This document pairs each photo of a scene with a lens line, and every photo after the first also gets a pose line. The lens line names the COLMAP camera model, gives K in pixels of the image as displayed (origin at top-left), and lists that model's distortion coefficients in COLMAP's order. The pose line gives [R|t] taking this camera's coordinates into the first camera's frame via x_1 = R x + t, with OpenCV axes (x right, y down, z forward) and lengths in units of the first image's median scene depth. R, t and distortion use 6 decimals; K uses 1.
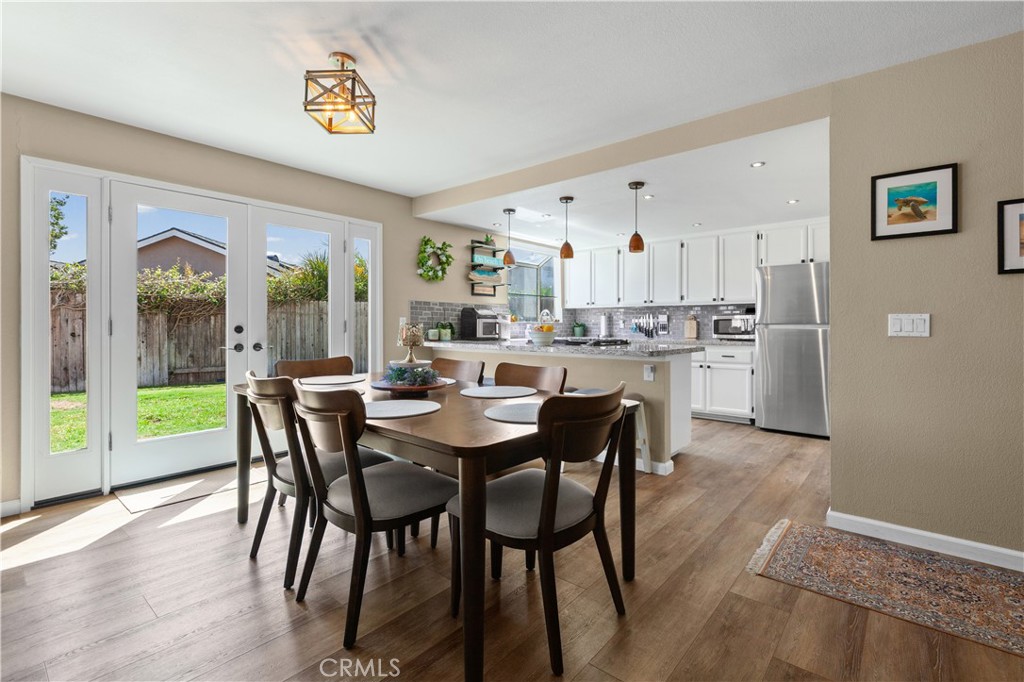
lens RADIAL K [[469.6, 0, 527.0], [0, 469.6, 327.6], [0, 0, 1]] dist [0.001848, 0.000327]
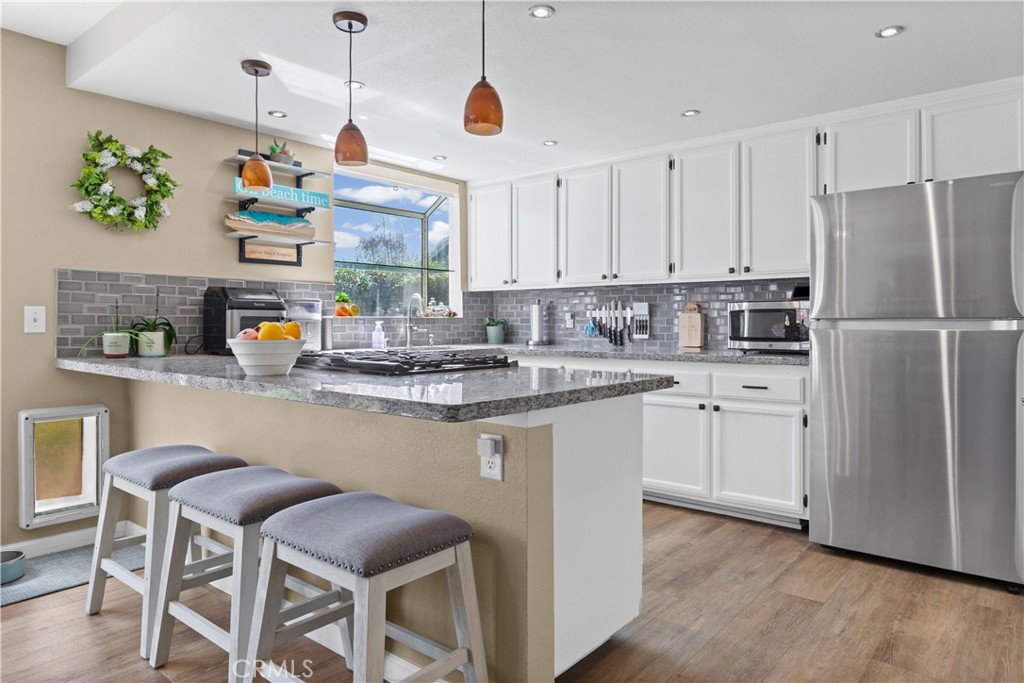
lens RADIAL K [[641.3, 0, 527.9], [0, 641.3, 326.6], [0, 0, 1]] dist [-0.003558, -0.001670]
pose [[0.999984, -0.001951, 0.005300, 0.187116], [0.001945, 0.999997, 0.001166, -0.001650], [-0.005302, -0.001156, 0.999985, 0.337227]]
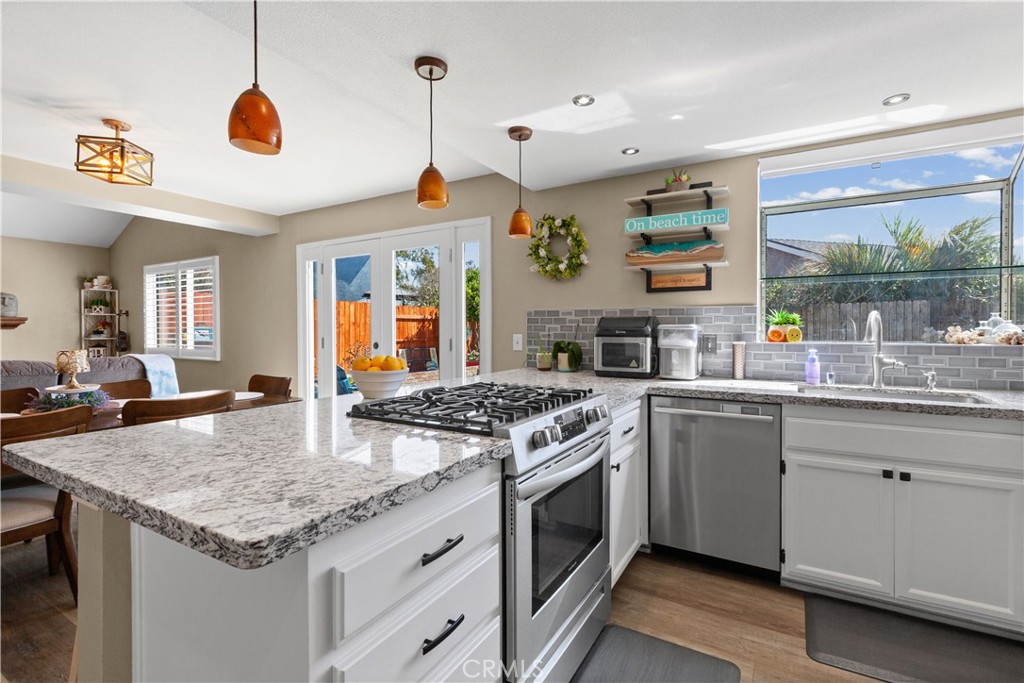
lens RADIAL K [[469.6, 0, 527.0], [0, 469.6, 328.1], [0, 0, 1]] dist [0.001848, 0.000327]
pose [[0.170209, -0.002465, -0.985405, 0.411902], [-0.003916, 0.999987, -0.003178, -0.025837], [0.985400, 0.004400, 0.170198, 0.793385]]
